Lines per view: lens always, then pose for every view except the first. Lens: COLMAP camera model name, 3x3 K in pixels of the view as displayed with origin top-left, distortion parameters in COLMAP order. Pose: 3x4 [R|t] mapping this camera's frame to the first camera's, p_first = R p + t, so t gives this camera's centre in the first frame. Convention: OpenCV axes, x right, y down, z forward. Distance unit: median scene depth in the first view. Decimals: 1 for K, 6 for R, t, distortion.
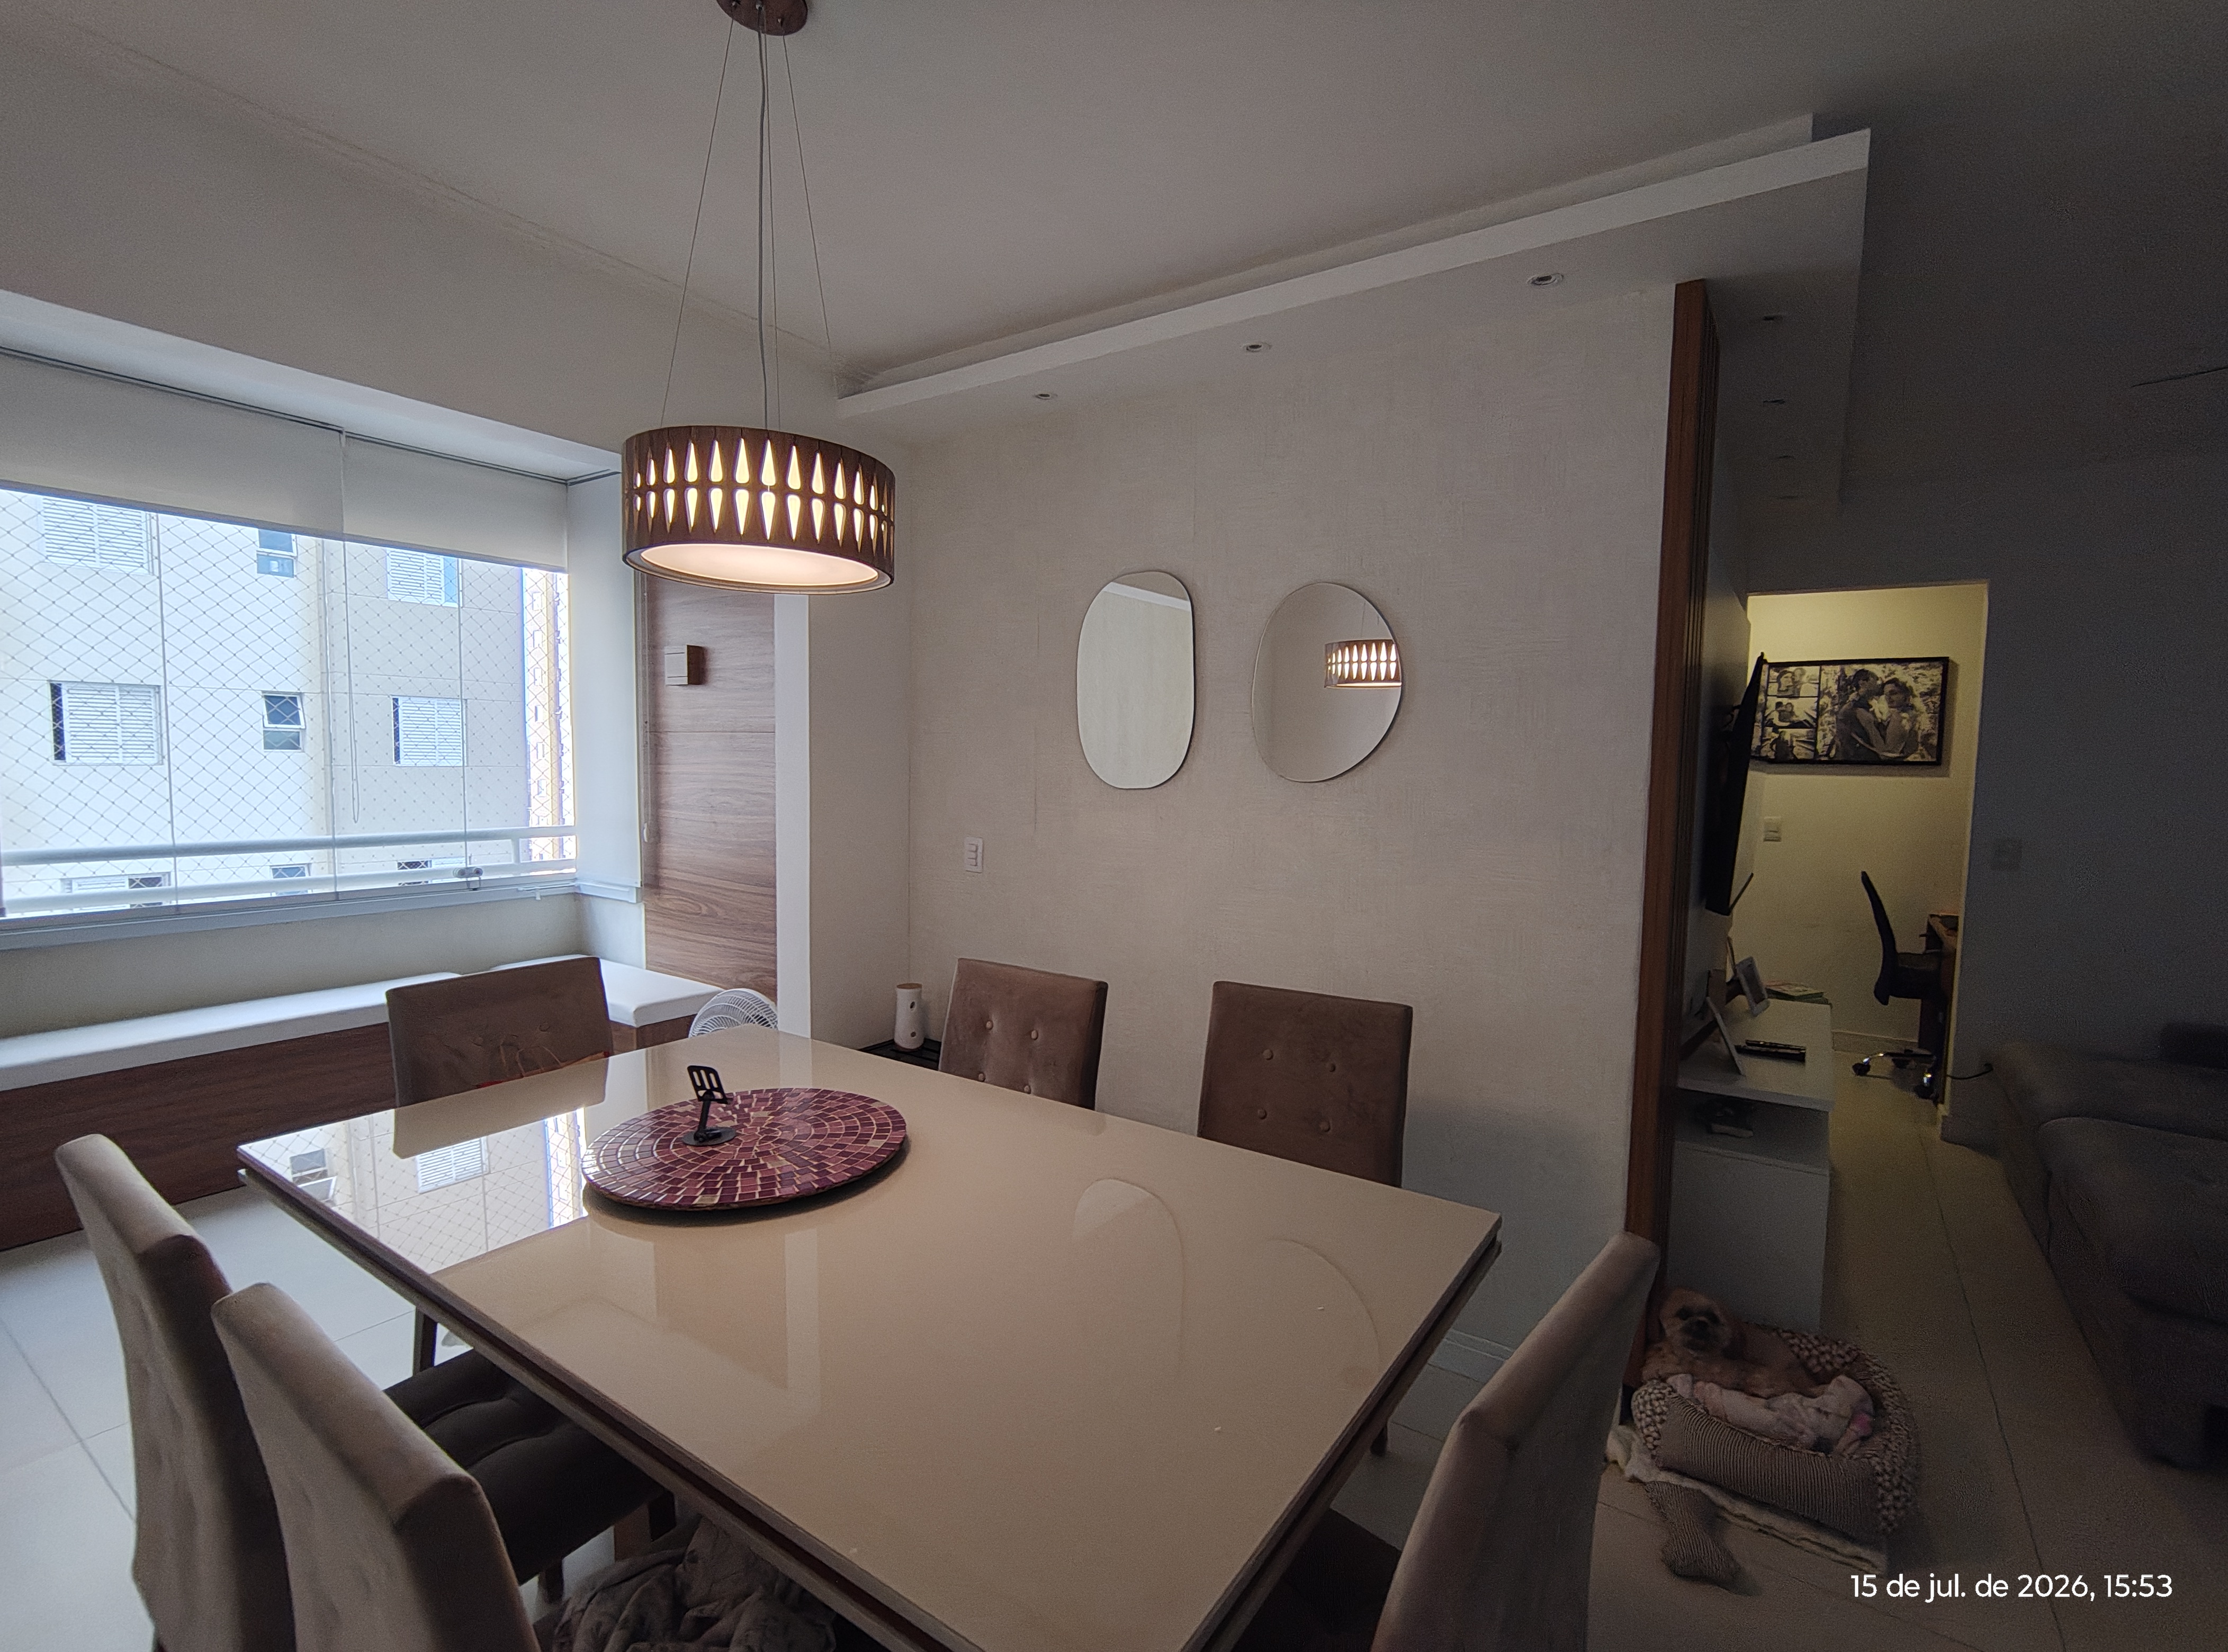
lens RADIAL K [[1033.6, 0, 1120.7], [0, 1033.6, 832.9], [0, 0, 1]] dist [-0.003890, 0.007086]
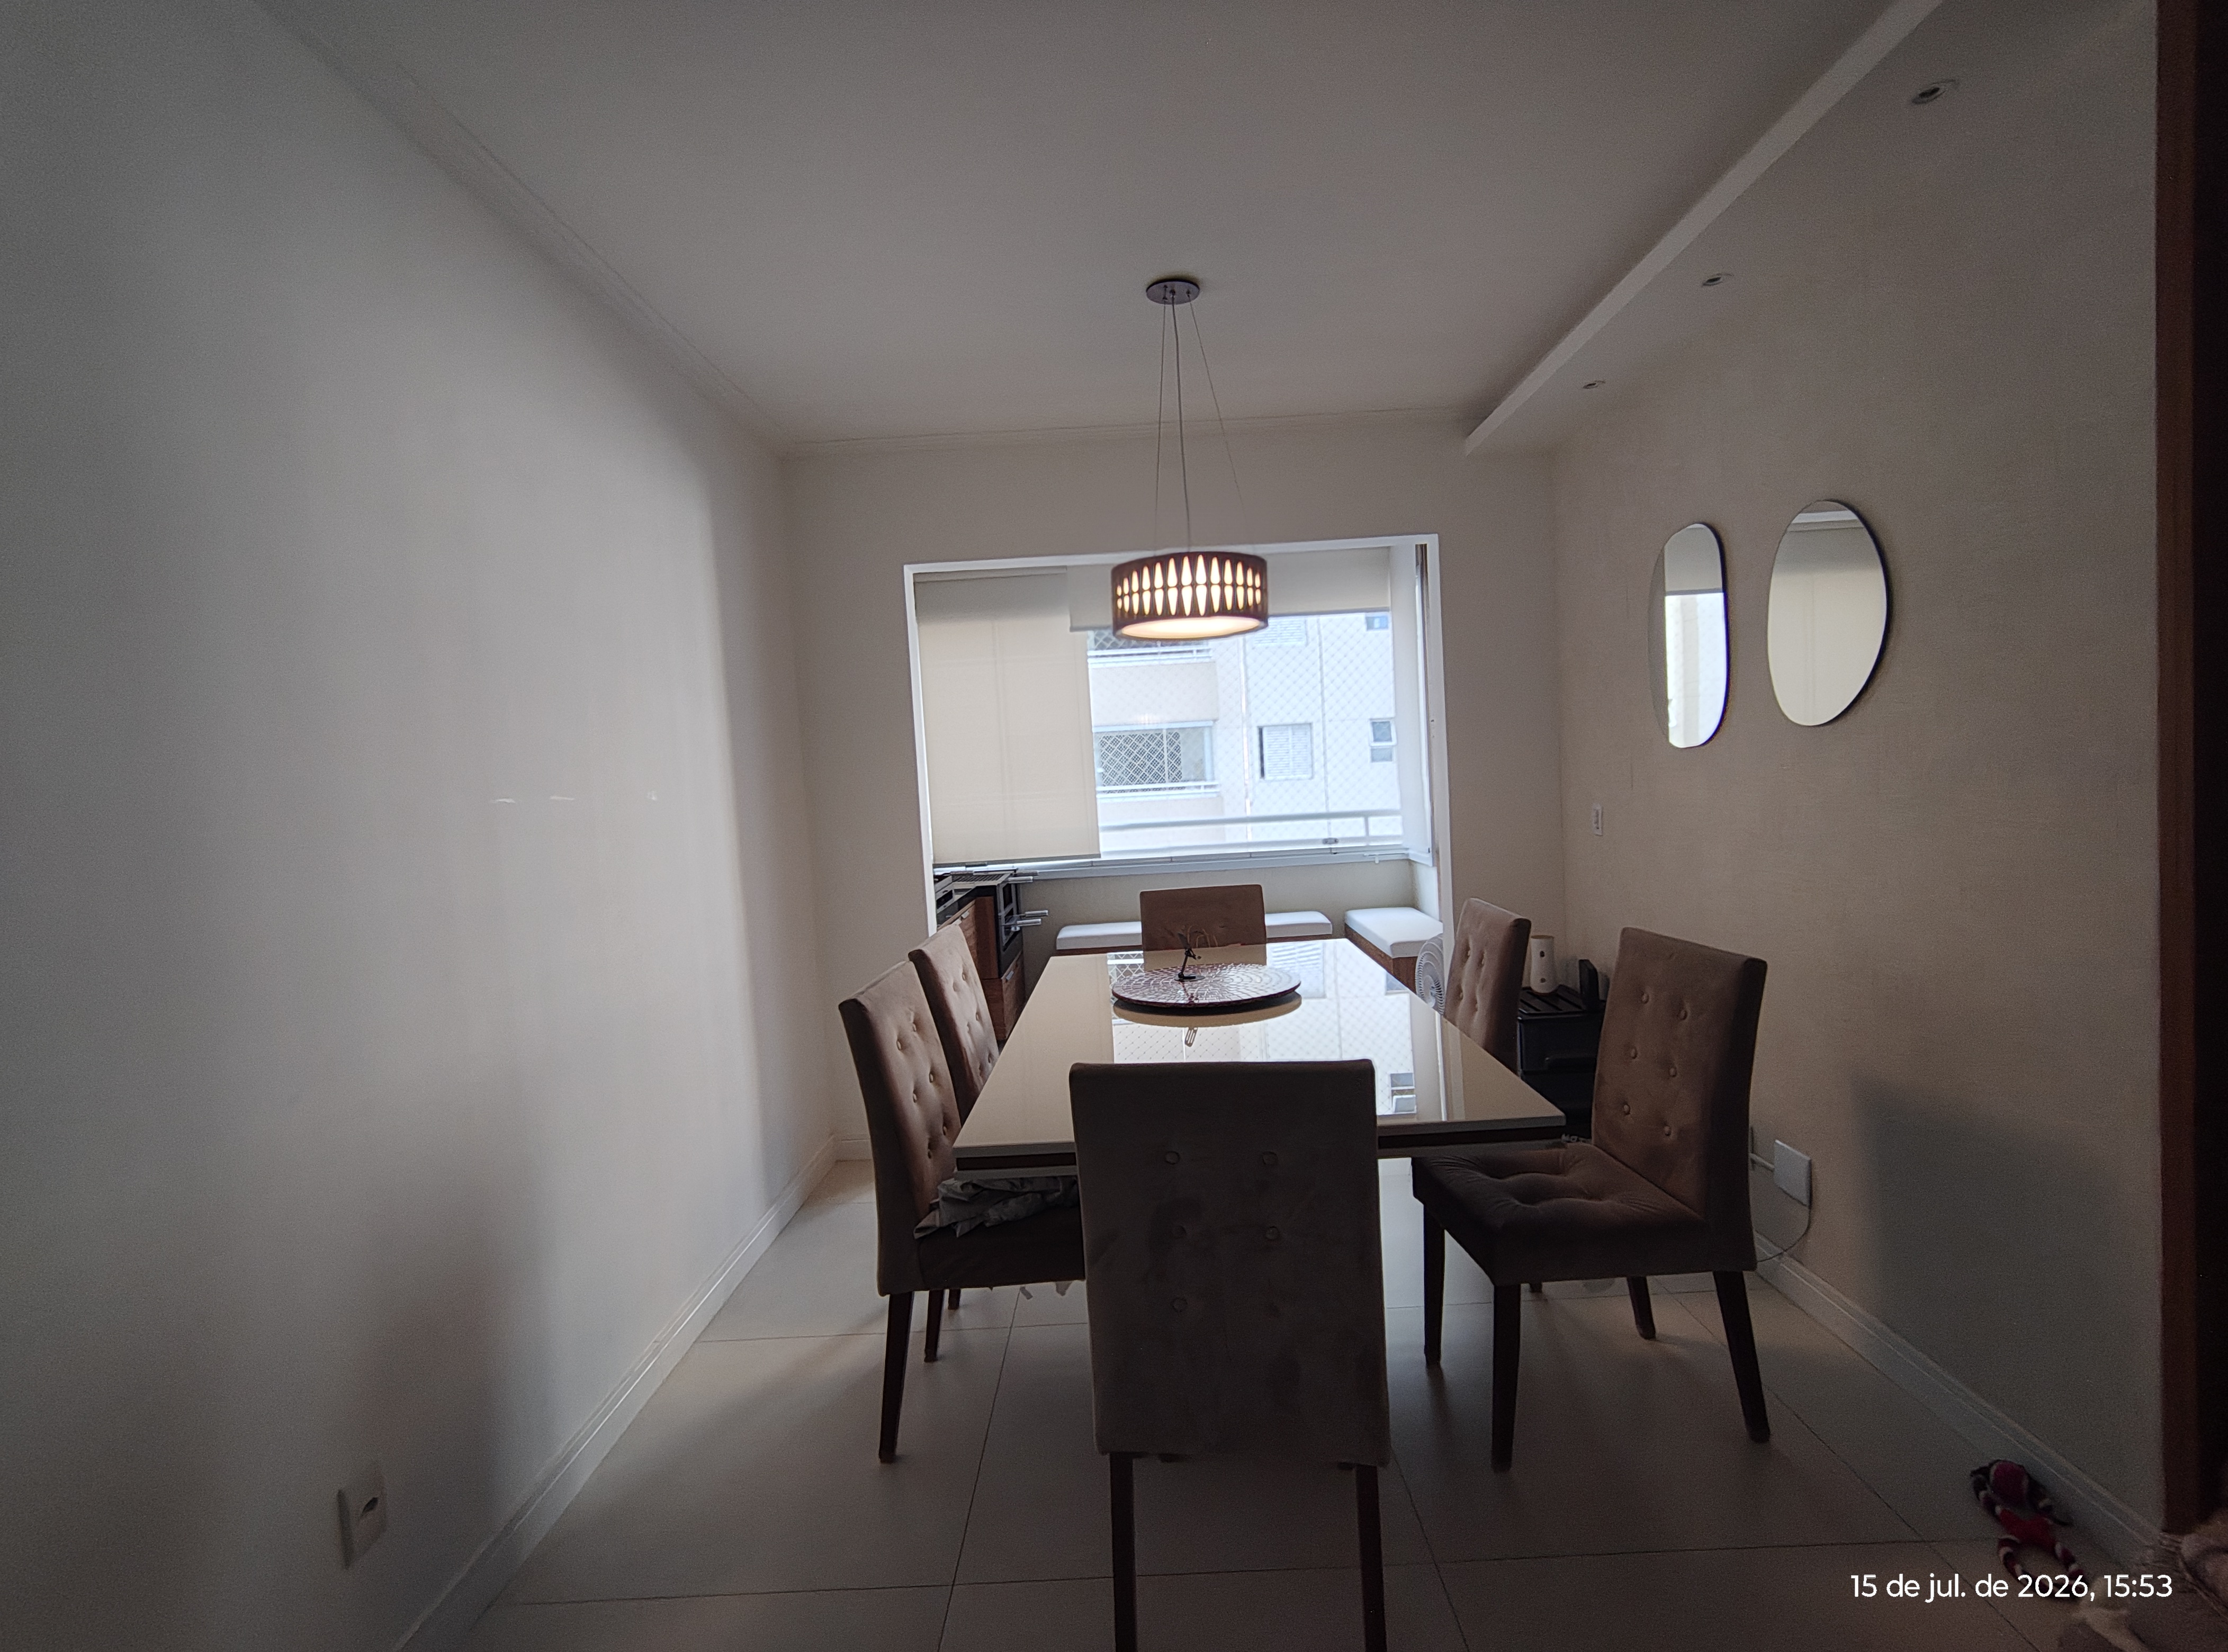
lens RADIAL K [[1033.6, 0, 1120.7], [0, 1033.6, 832.9], [0, 0, 1]] dist [-0.003890, 0.007086]
pose [[0.552427, -0.001877, -0.833559, 0.356913], [0.004942, 0.999987, 0.001023, 0.023792], [0.833547, -0.004684, 0.552429, 0.001896]]
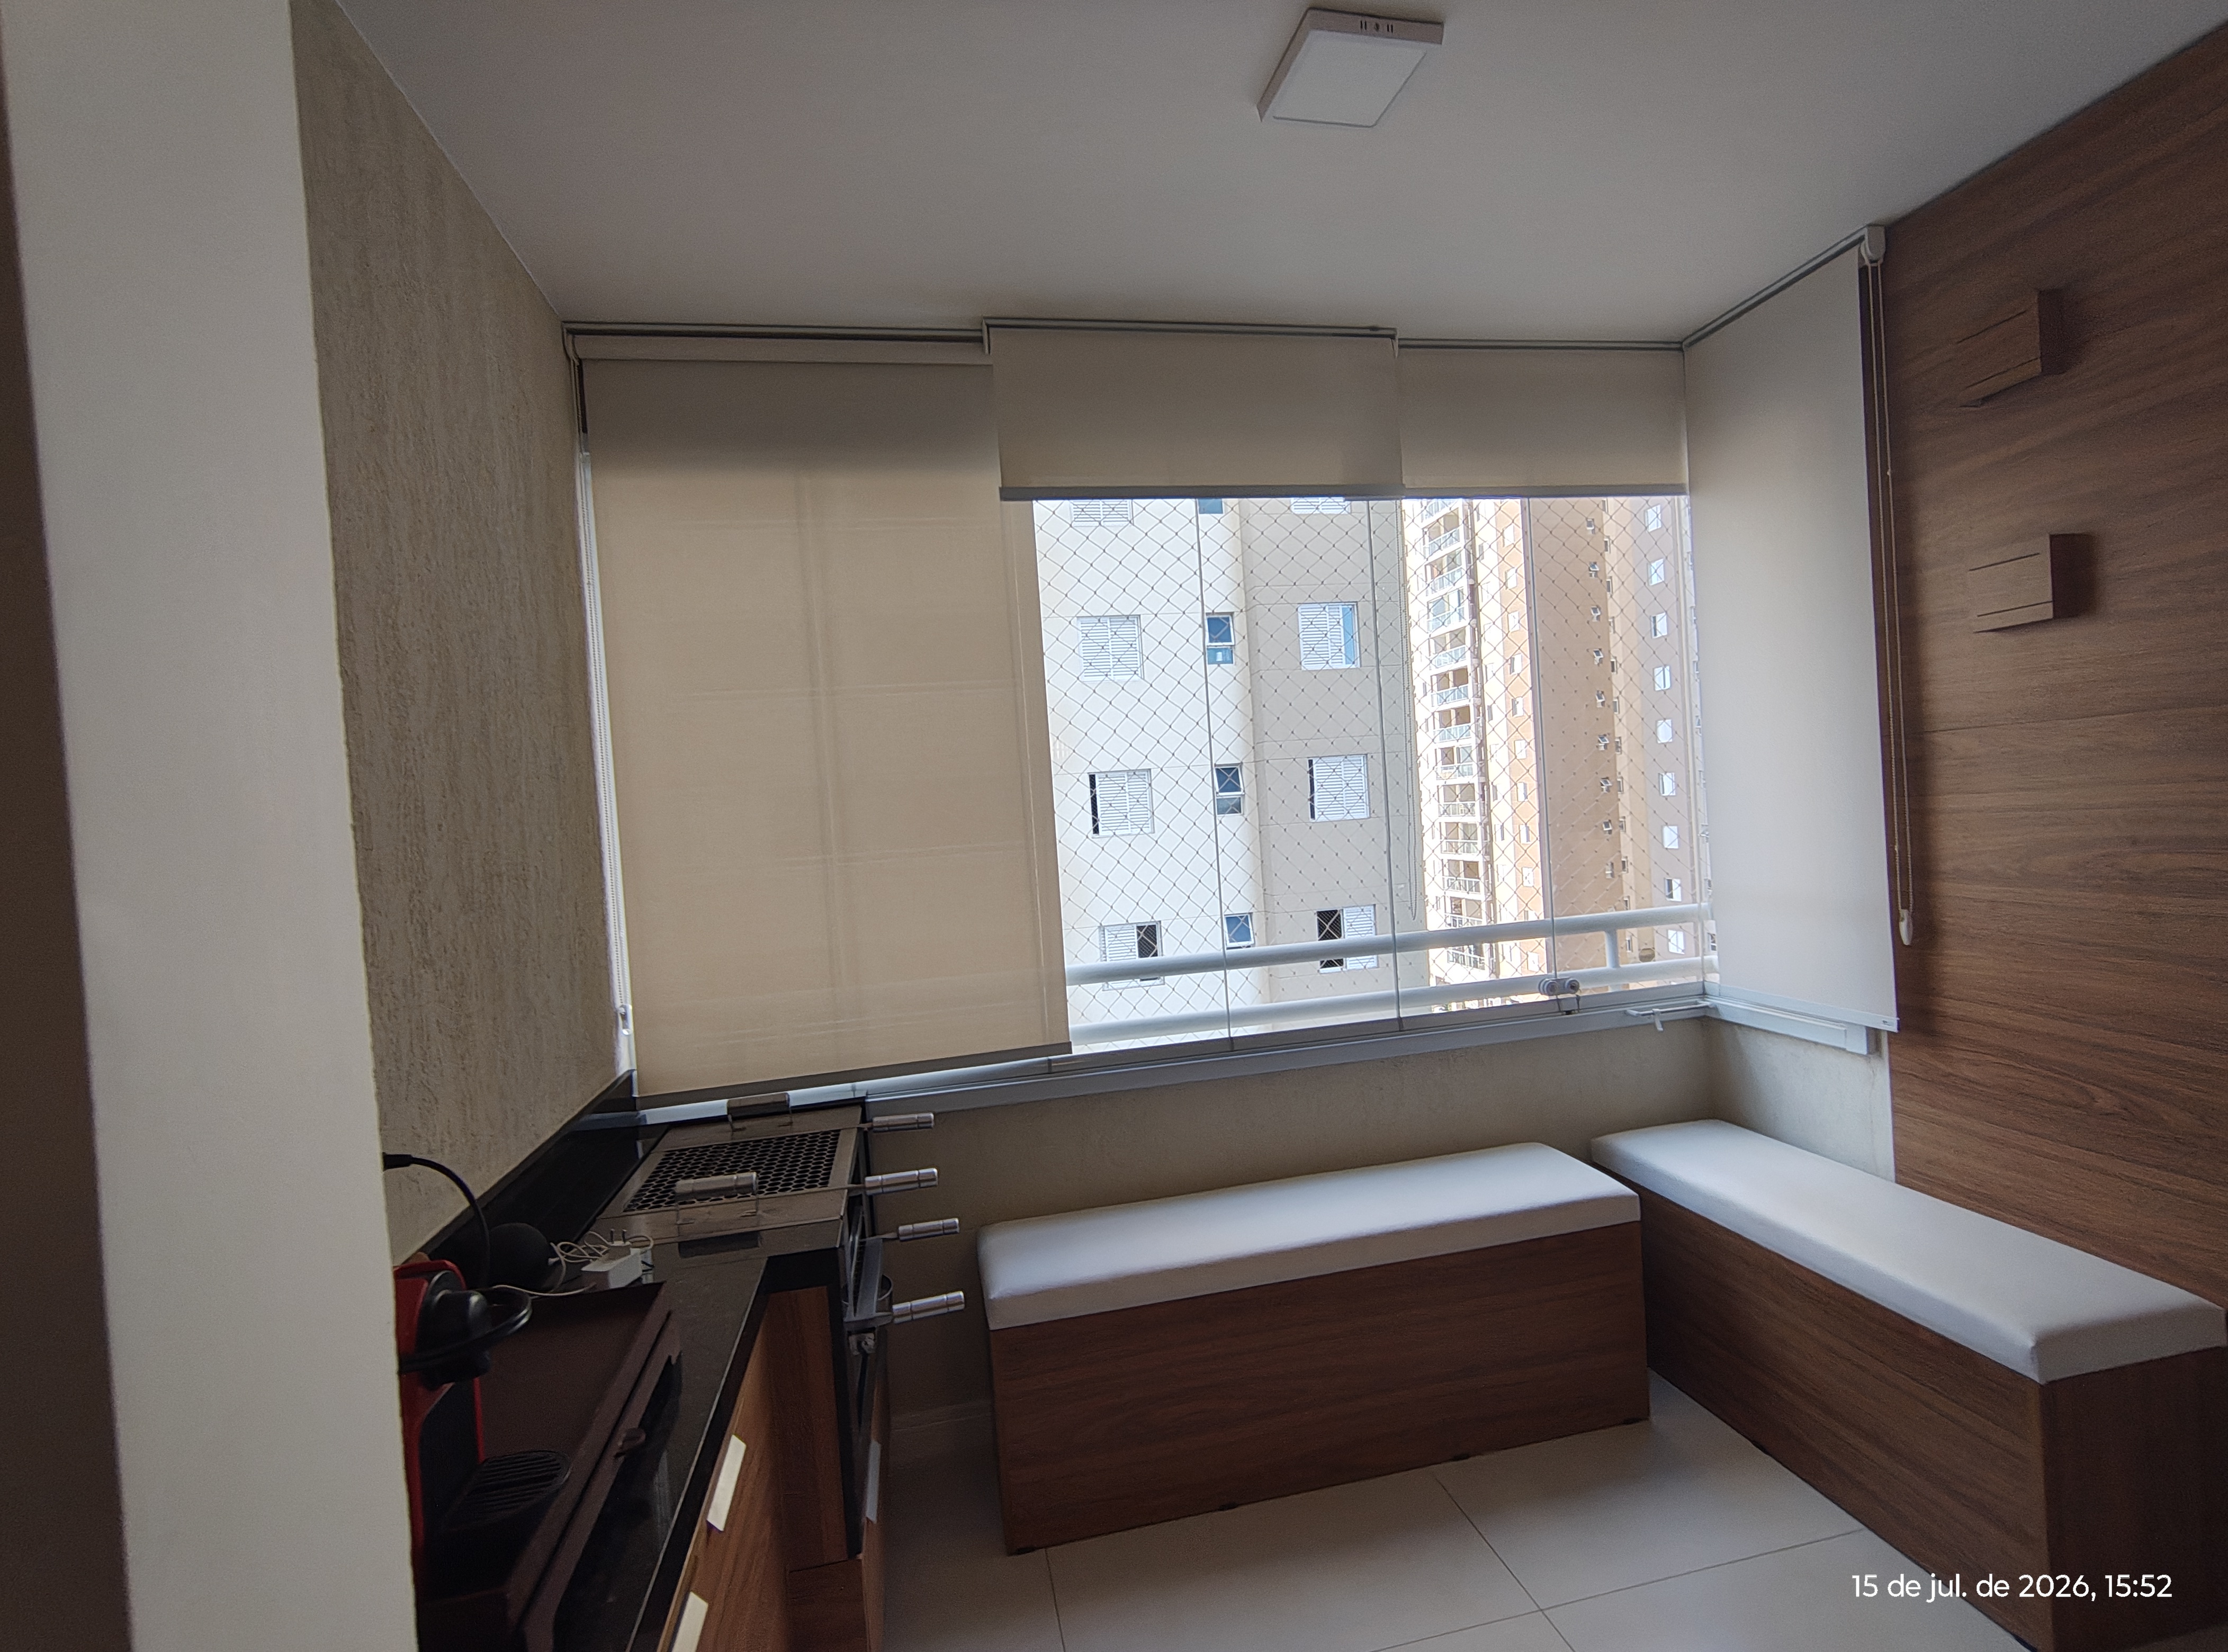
lens RADIAL K [[1032.8, 0, 1108.4], [0, 1032.8, 823.7], [0, 0, 1]] dist [-0.011237, 0.001138]
pose [[0.708502, -0.059181, -0.703223, -0.363596], [0.027382, 0.998033, -0.056403, -0.033100], [0.705177, 0.020705, 0.708729, 0.338301]]
